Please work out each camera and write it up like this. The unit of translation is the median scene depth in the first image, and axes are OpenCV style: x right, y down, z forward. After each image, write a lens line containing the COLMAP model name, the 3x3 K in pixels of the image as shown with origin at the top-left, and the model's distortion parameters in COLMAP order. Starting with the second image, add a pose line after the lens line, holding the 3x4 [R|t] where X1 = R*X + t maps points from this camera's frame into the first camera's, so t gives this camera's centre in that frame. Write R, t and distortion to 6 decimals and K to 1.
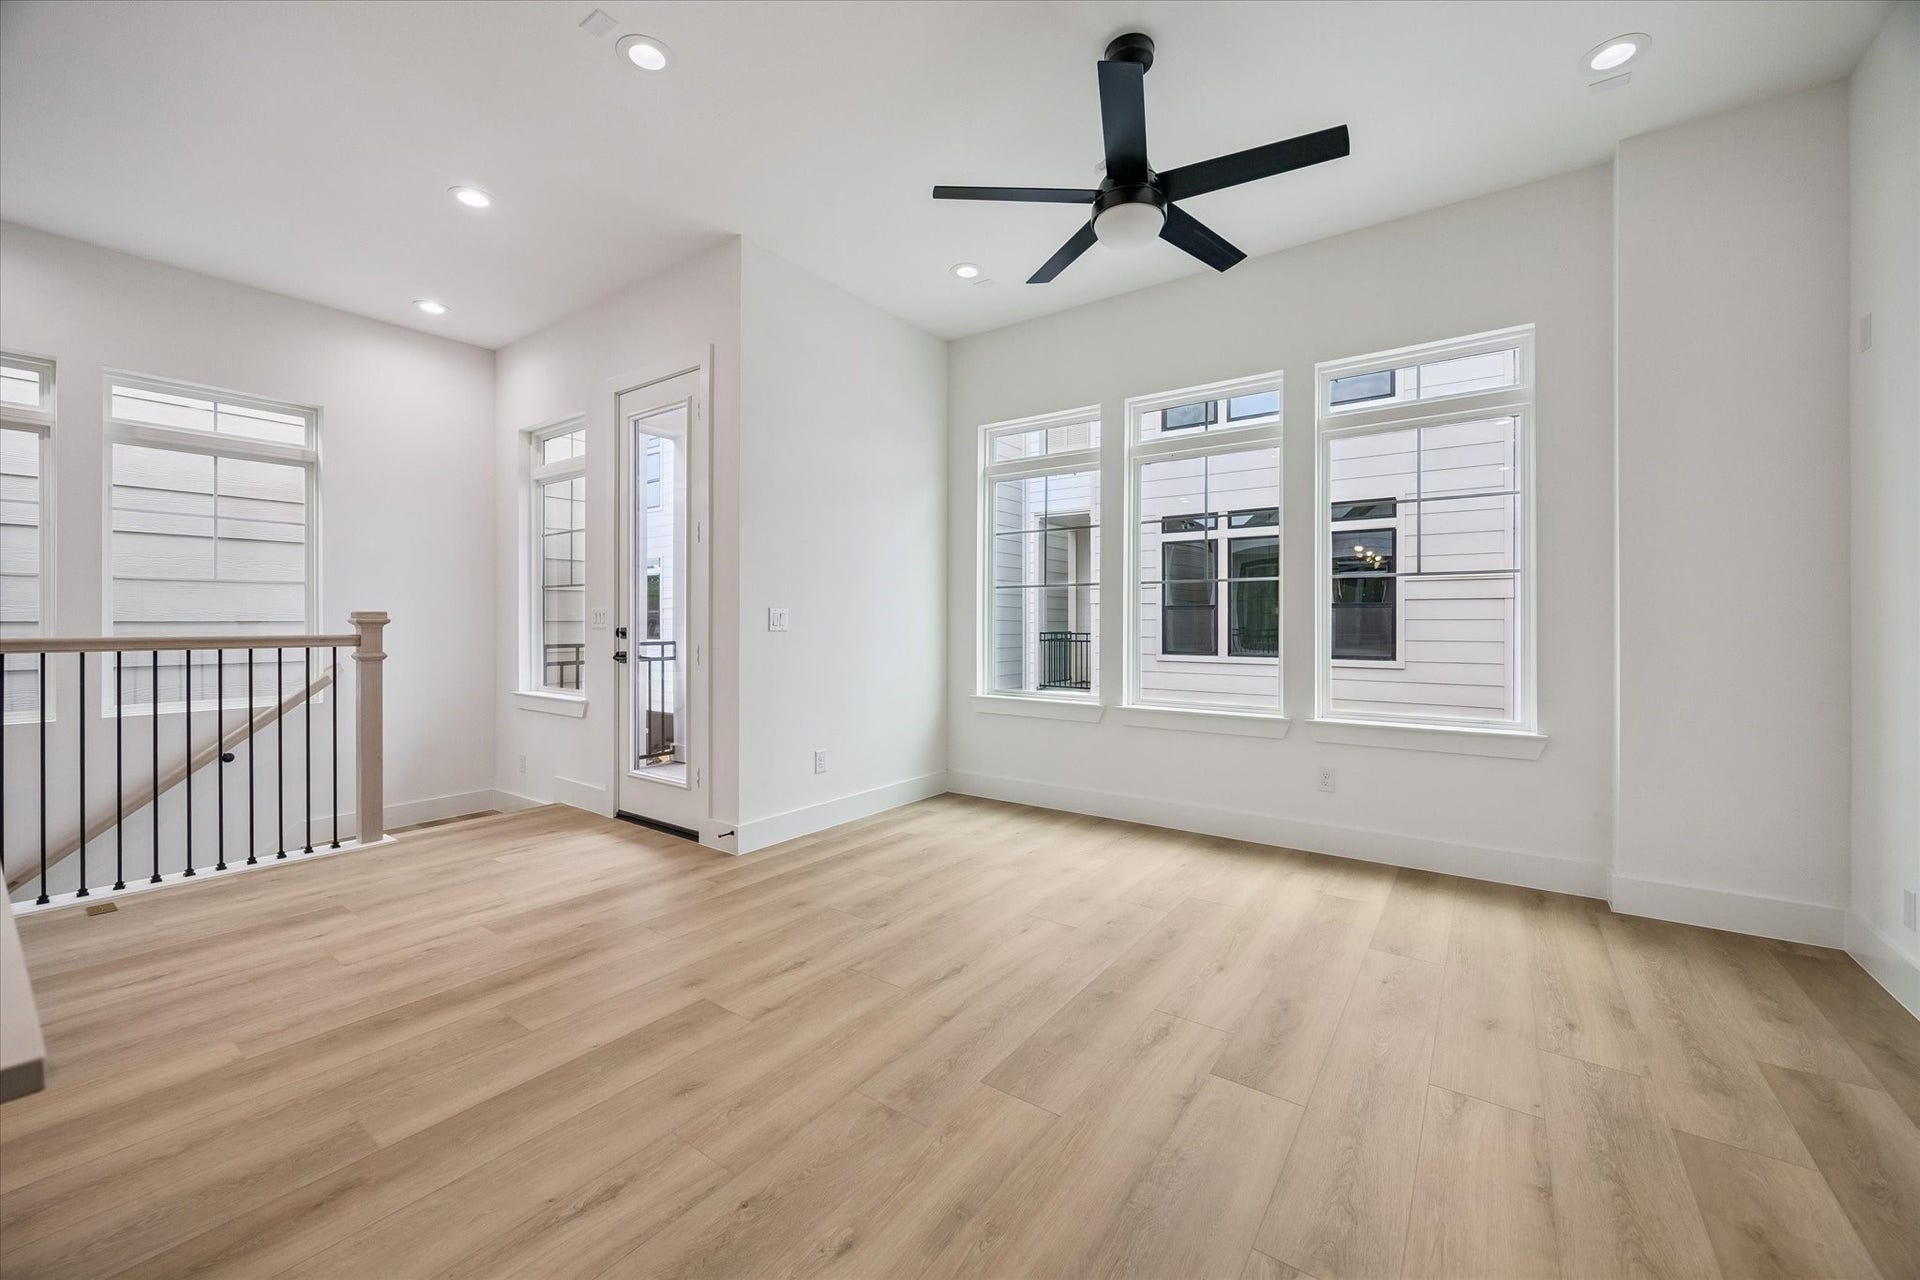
lens RADIAL K [[740.6, 0, 959.7], [0, 740.6, 658.3], [0, 0, 1]] dist [-0.001063, -0.000402]
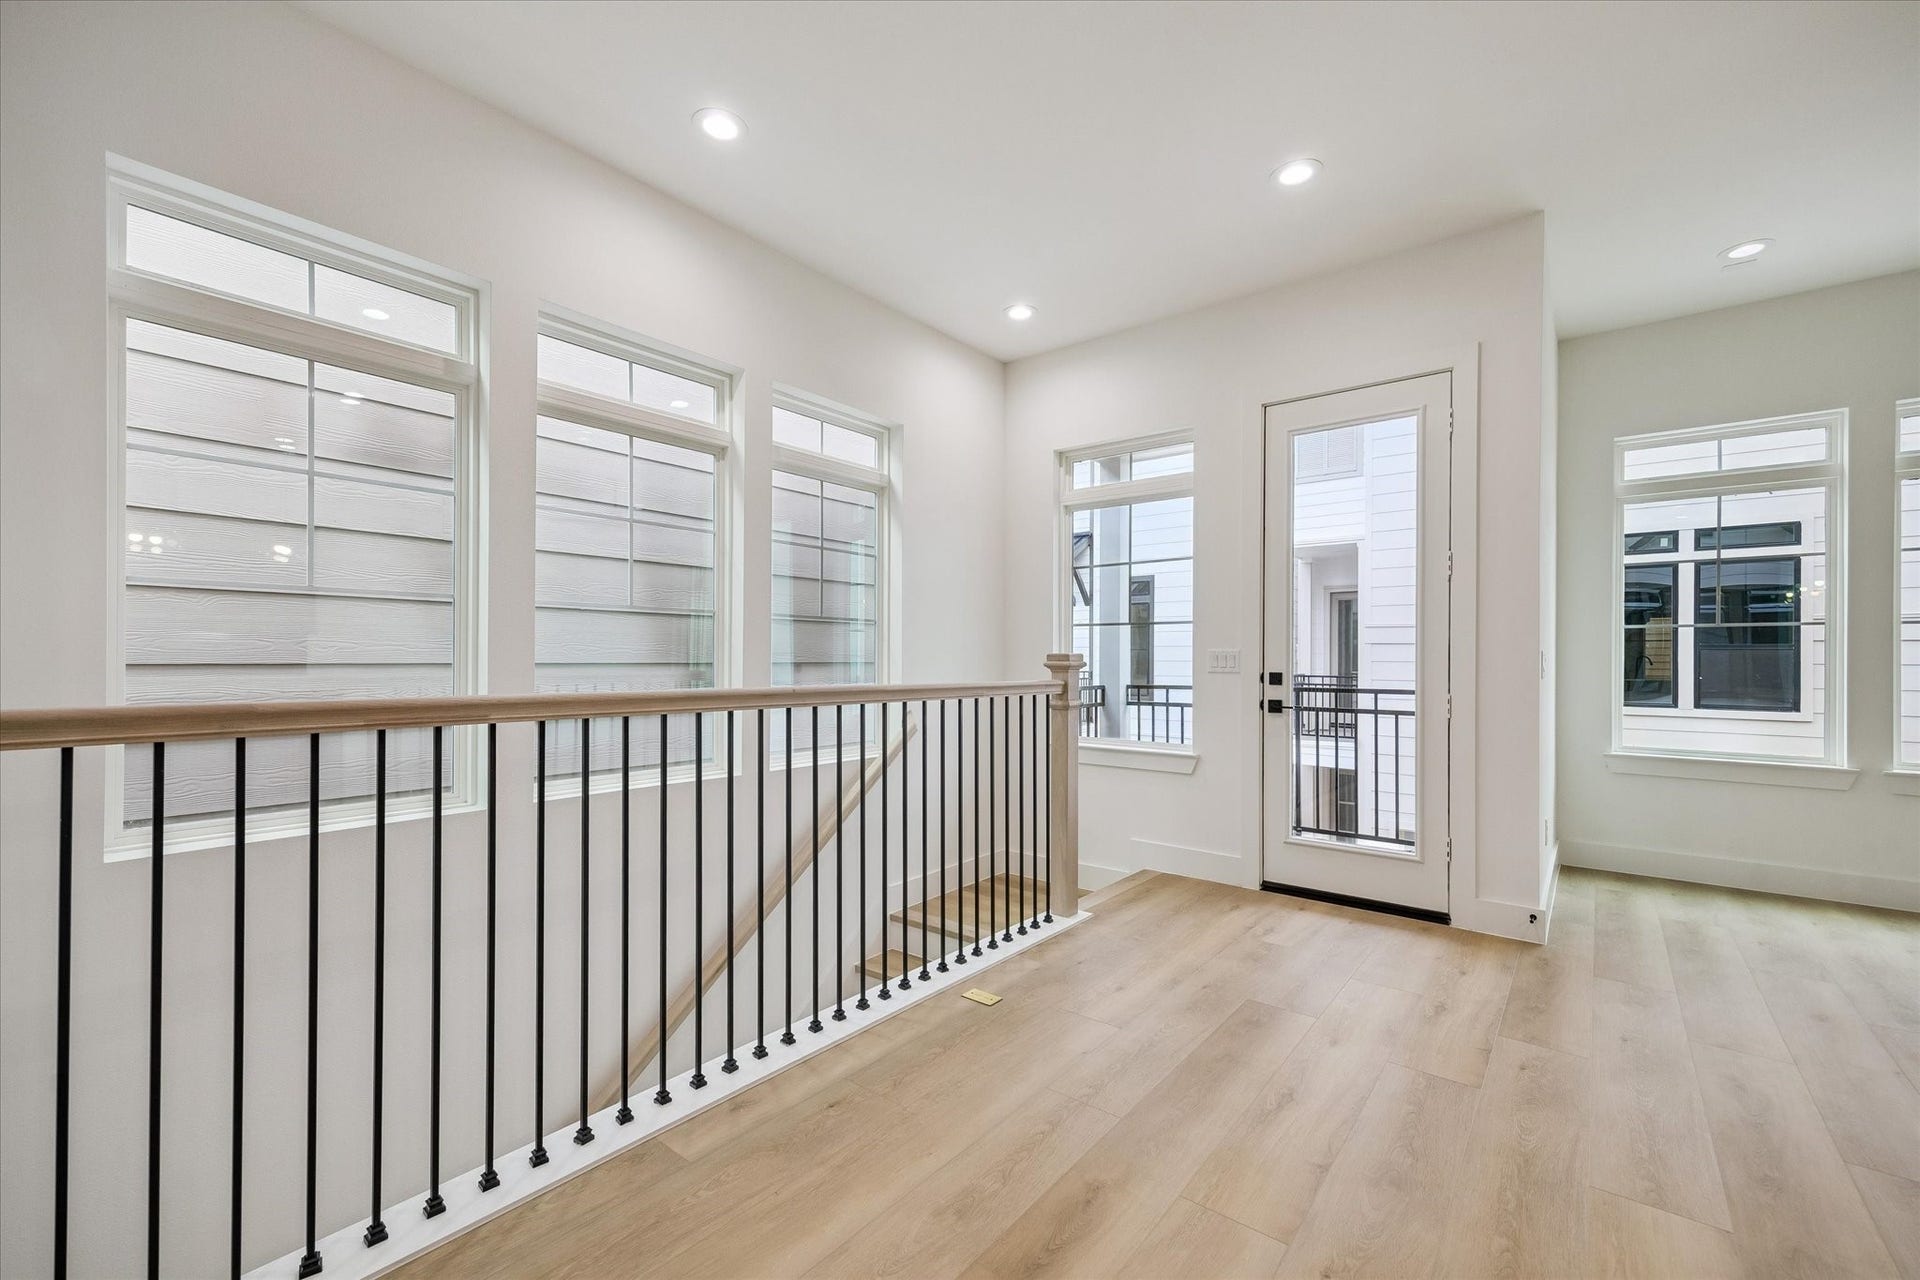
lens RADIAL K [[782.7, 0, 959.6], [0, 782.7, 702.8], [0, 0, 1]] dist [0.002786, 0.000639]
pose [[0.997672, 0.008751, -0.067629, -0.756631], [-0.008567, 0.999959, 0.003009, -0.005232], [0.067653, -0.002422, 0.997706, 0.052833]]
